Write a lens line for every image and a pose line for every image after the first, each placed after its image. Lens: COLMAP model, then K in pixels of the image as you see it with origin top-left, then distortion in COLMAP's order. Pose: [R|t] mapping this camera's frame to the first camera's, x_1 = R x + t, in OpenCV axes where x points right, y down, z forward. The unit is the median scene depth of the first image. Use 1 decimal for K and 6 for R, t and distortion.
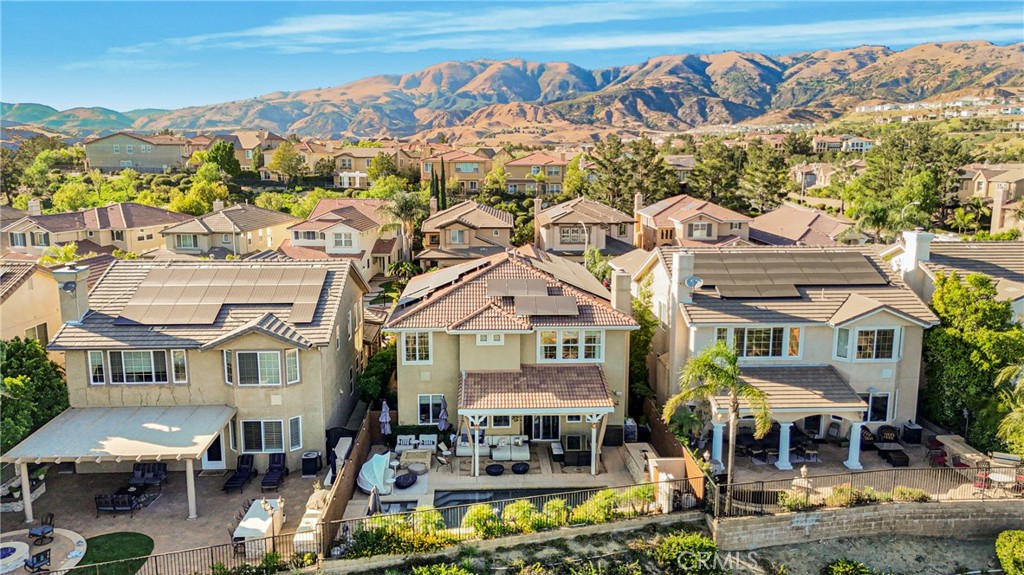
lens RADIAL K [[748.0, 0, 512.0], [0, 748.0, 287.5], [0, 0, 1]] dist [0.080013, -0.085891]
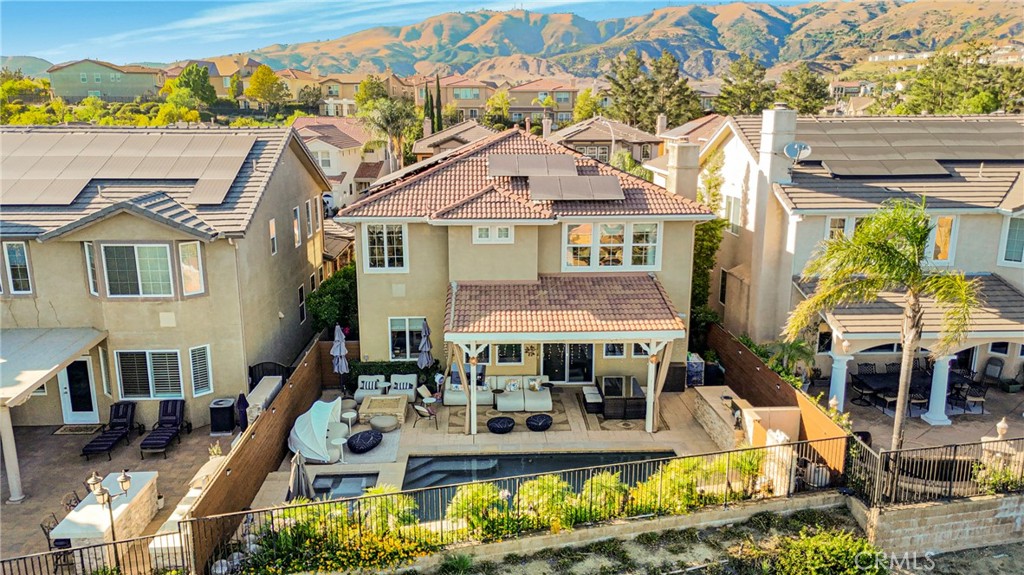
lens RADIAL K [[748.0, 0, 512.0], [0, 748.0, 287.5], [0, 0, 1]] dist [0.080013, -0.085891]
pose [[0.999996, 0.000564, -0.002743, -0.010595], [-0.000409, 0.998419, 0.056208, 0.078818], [0.002771, -0.056207, 0.998415, 0.323789]]
